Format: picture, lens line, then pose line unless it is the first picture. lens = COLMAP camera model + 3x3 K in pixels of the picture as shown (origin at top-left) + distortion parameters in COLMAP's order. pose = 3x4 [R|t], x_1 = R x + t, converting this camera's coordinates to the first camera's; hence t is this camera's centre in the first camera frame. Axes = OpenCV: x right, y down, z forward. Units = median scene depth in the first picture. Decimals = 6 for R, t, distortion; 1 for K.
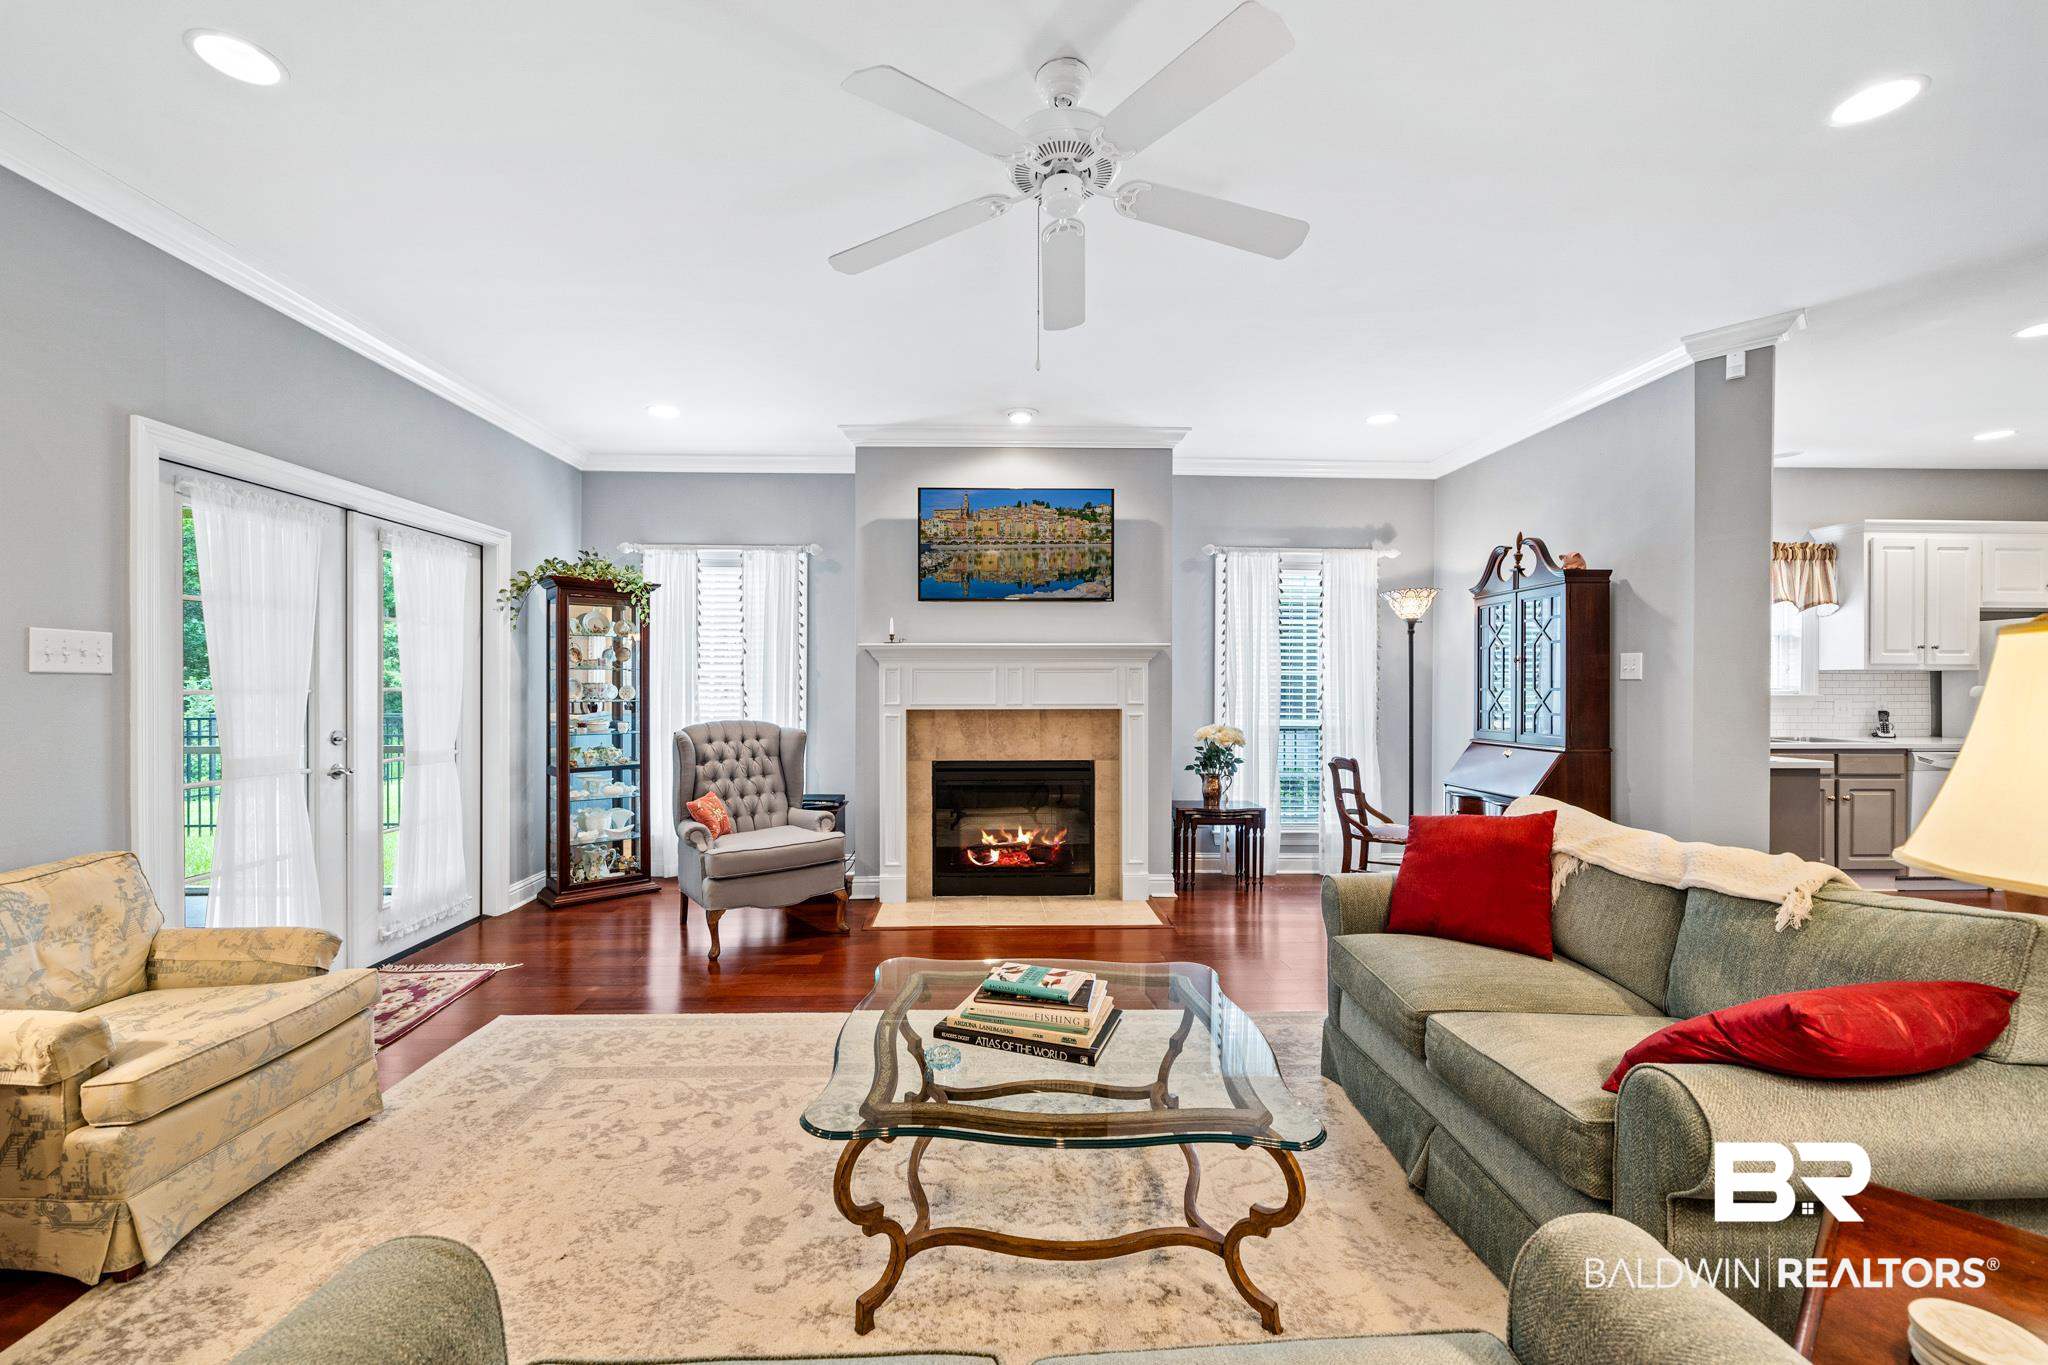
lens RADIAL K [[822.8, 0, 1010.9], [0, 822.8, 688.8], [0, 0, 1]] dist [-0.000582, -0.000038]
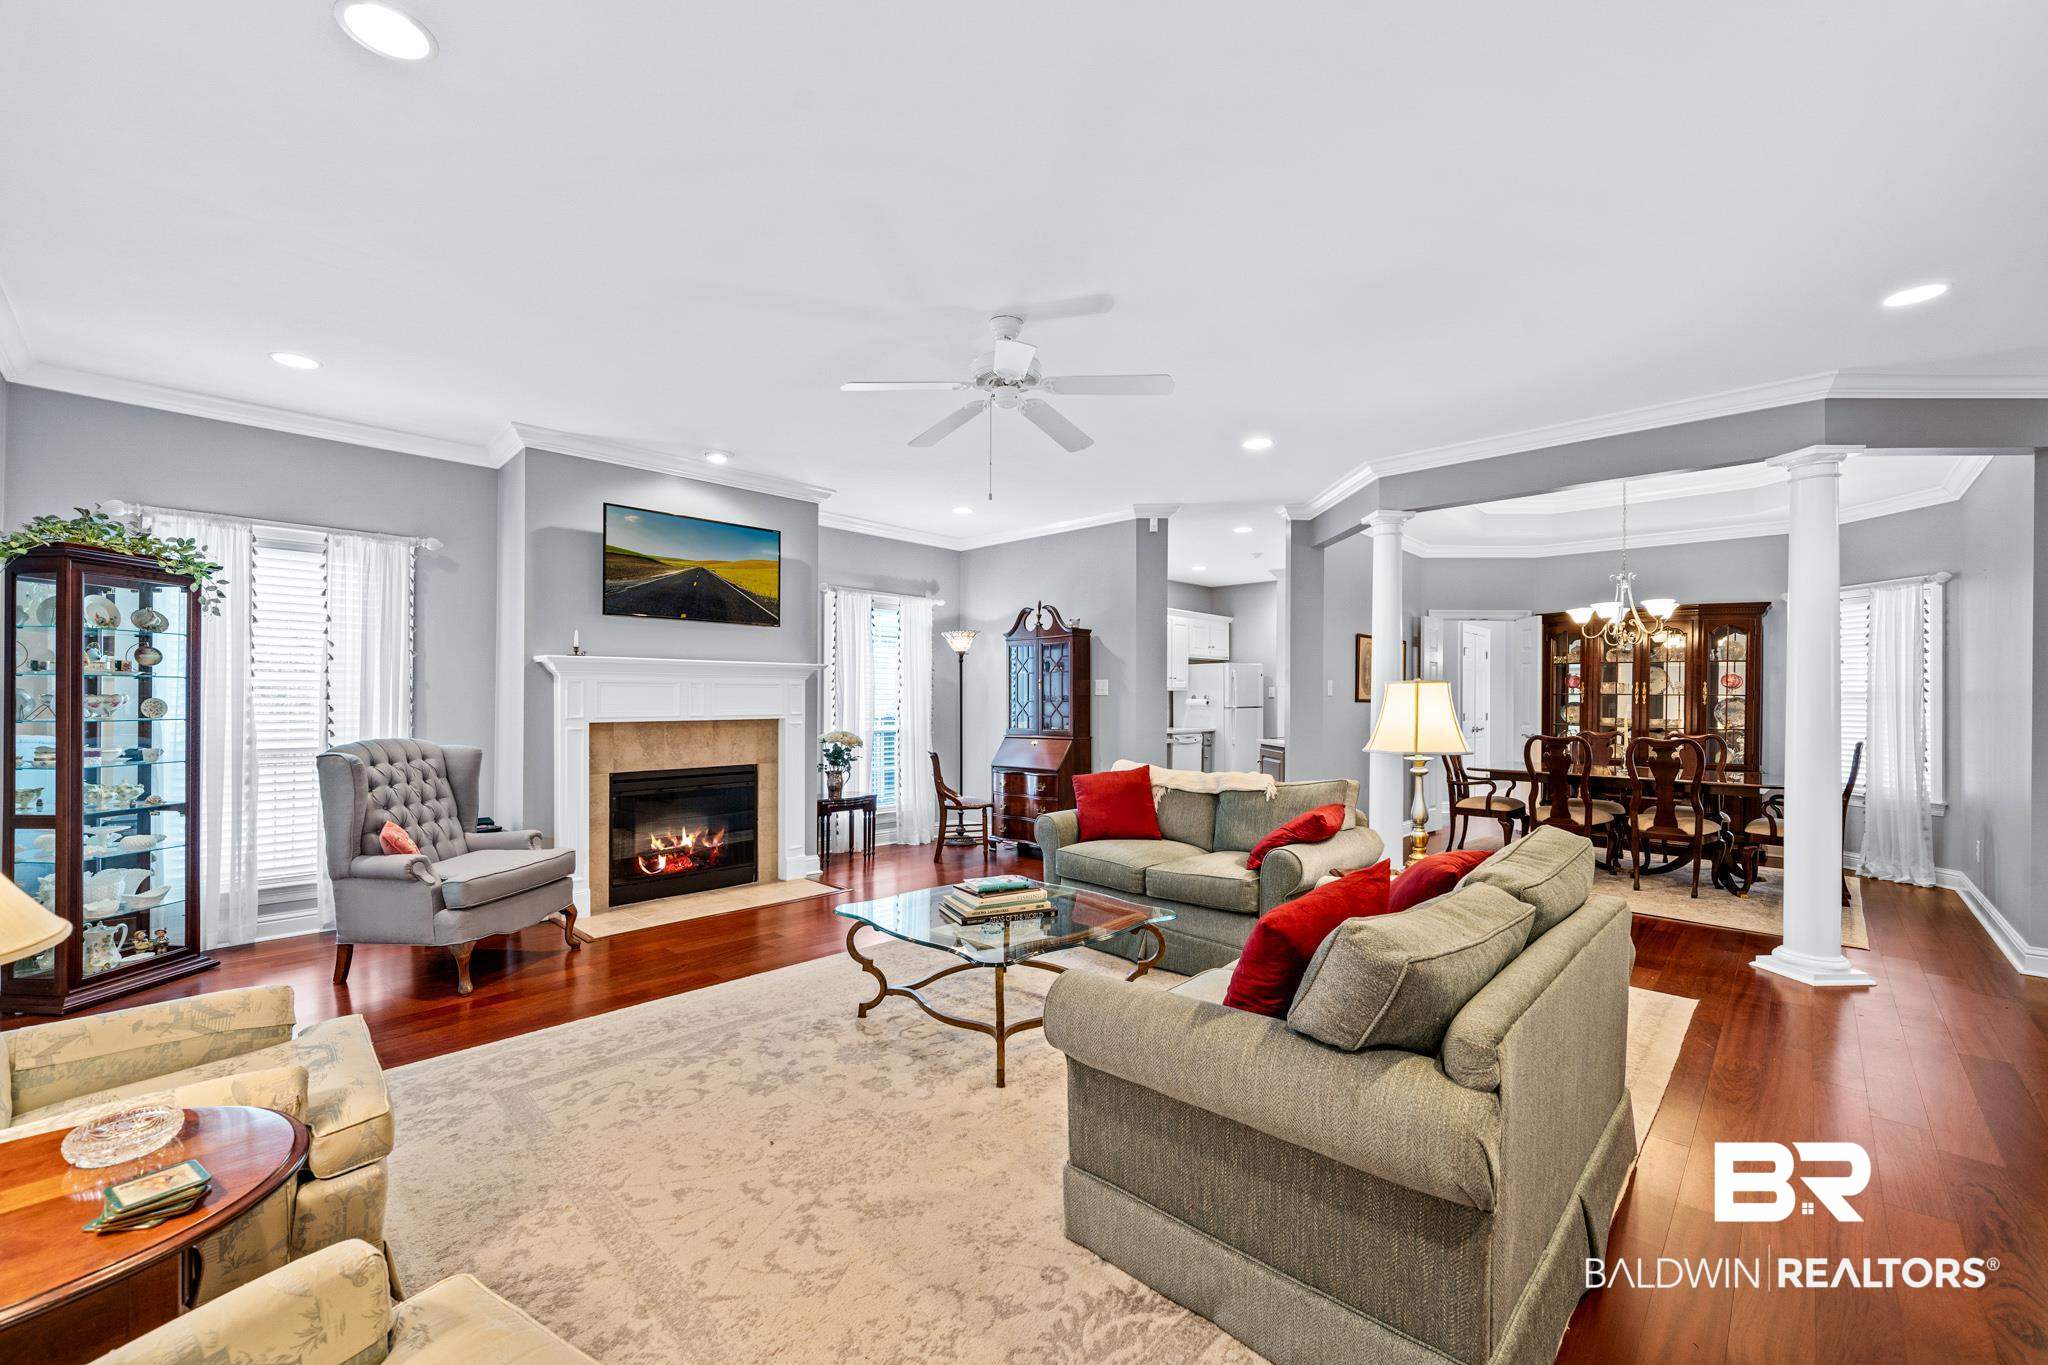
lens RADIAL K [[811.9, 0, 1023.8], [0, 811.9, 697.2], [0, 0, 1]] dist [-0.000745, -0.000298]
pose [[0.715288, 0.001701, 0.698828, -0.424232], [0.002974, 0.999981, -0.005478, 0.001287], [-0.698823, 0.005997, 0.715269, -0.068107]]
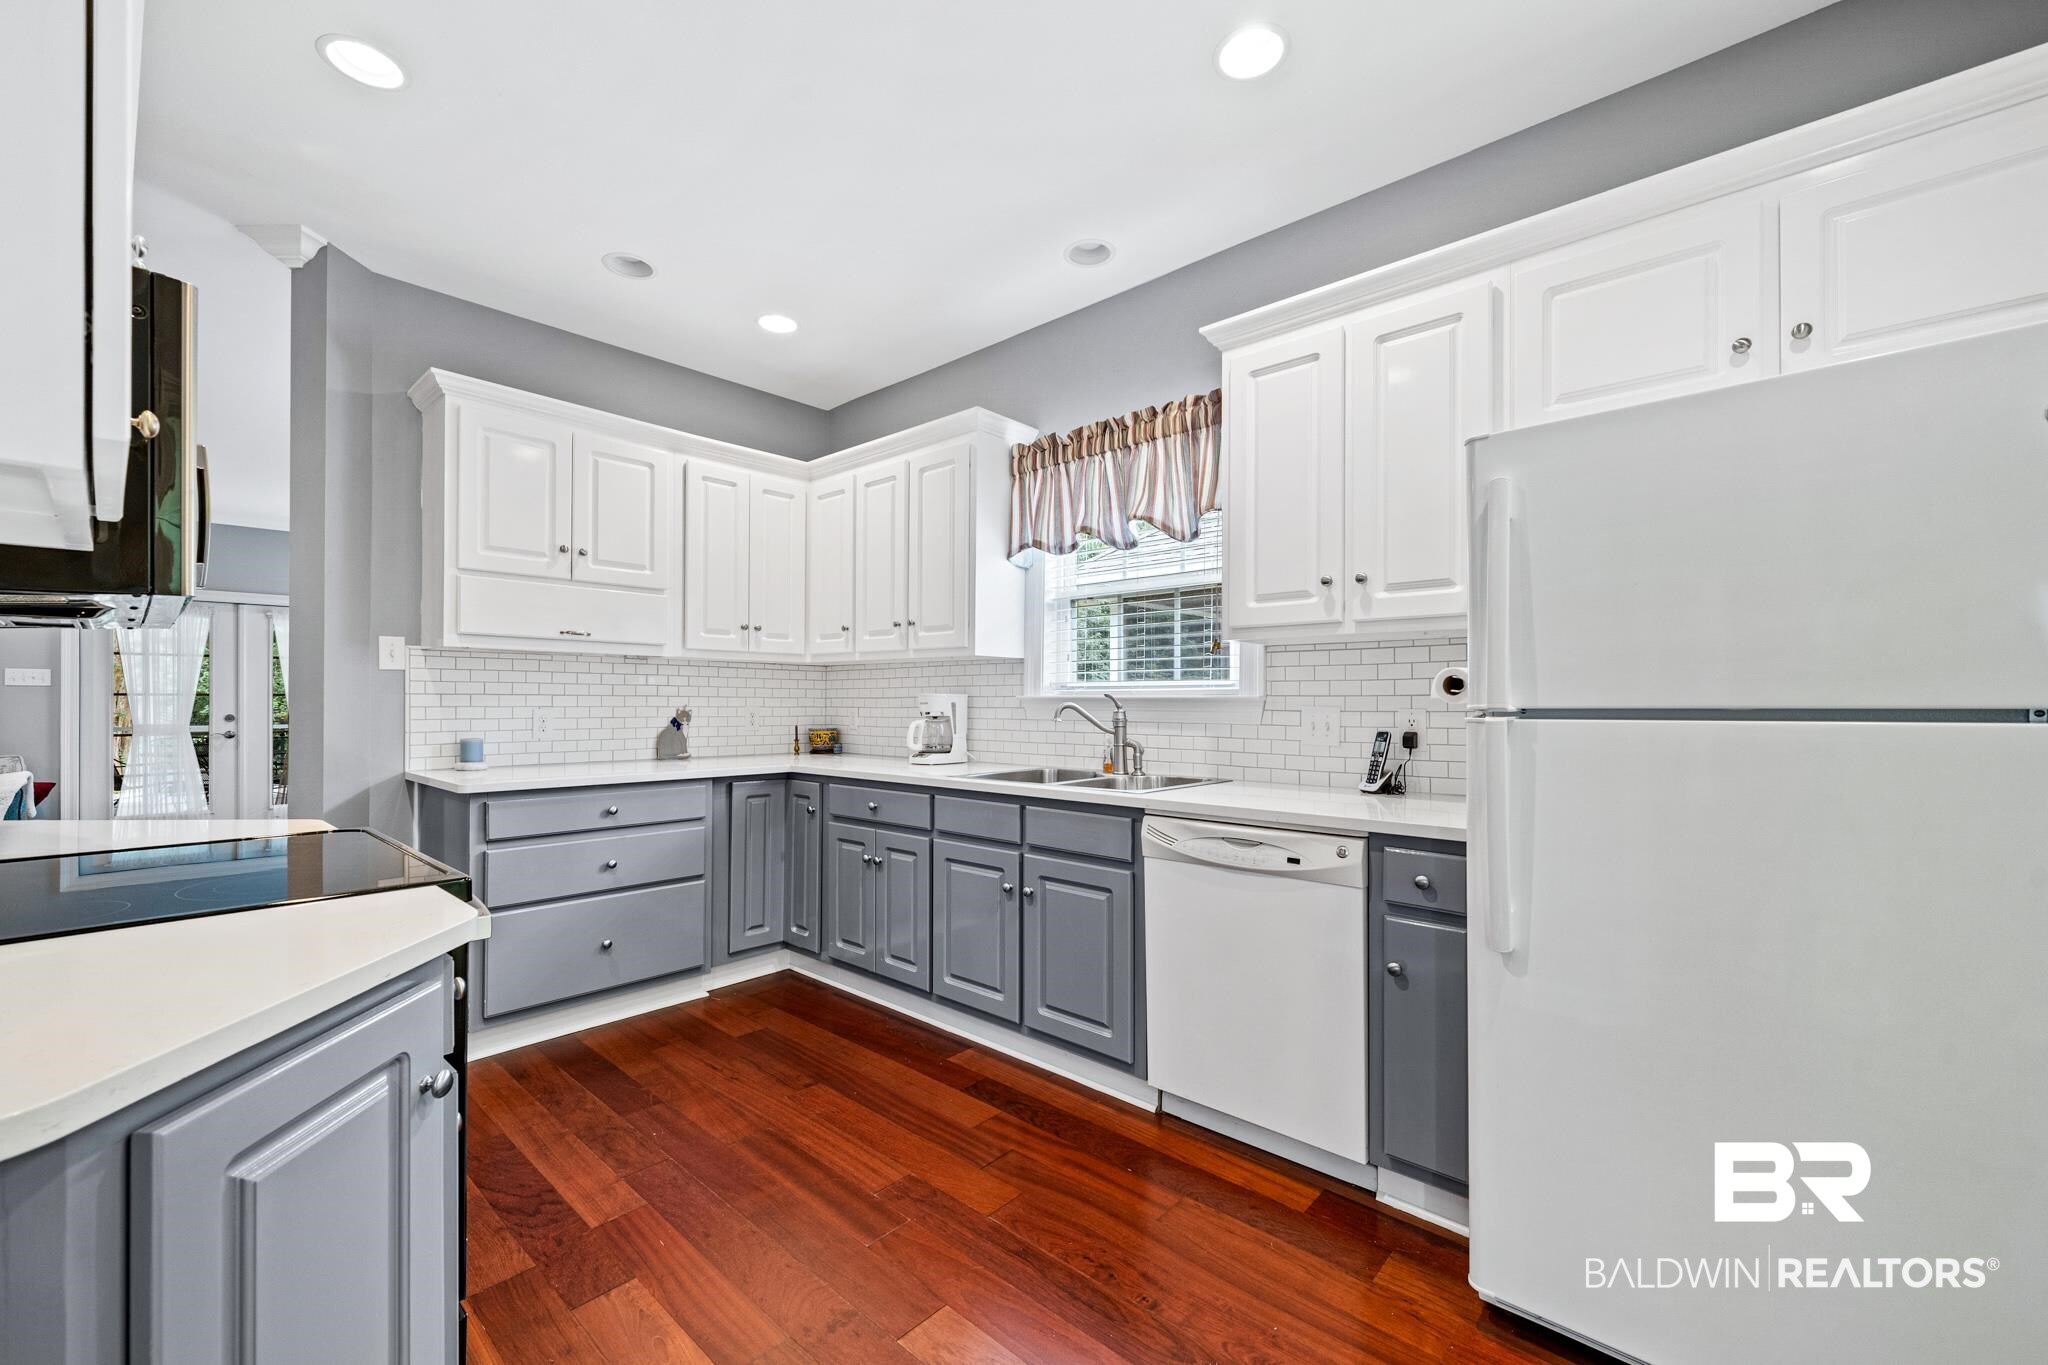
lens RADIAL K [[831.3, 0, 1015.4], [0, 831.3, 698.0], [0, 0, 1]] dist [-0.002106, -0.000481]
pose [[0.729947, -0.004244, -0.683491, 1.489832], [-0.004189, 0.999934, -0.010682, 0.017340], [0.683491, 0.010661, 0.729881, 0.632743]]
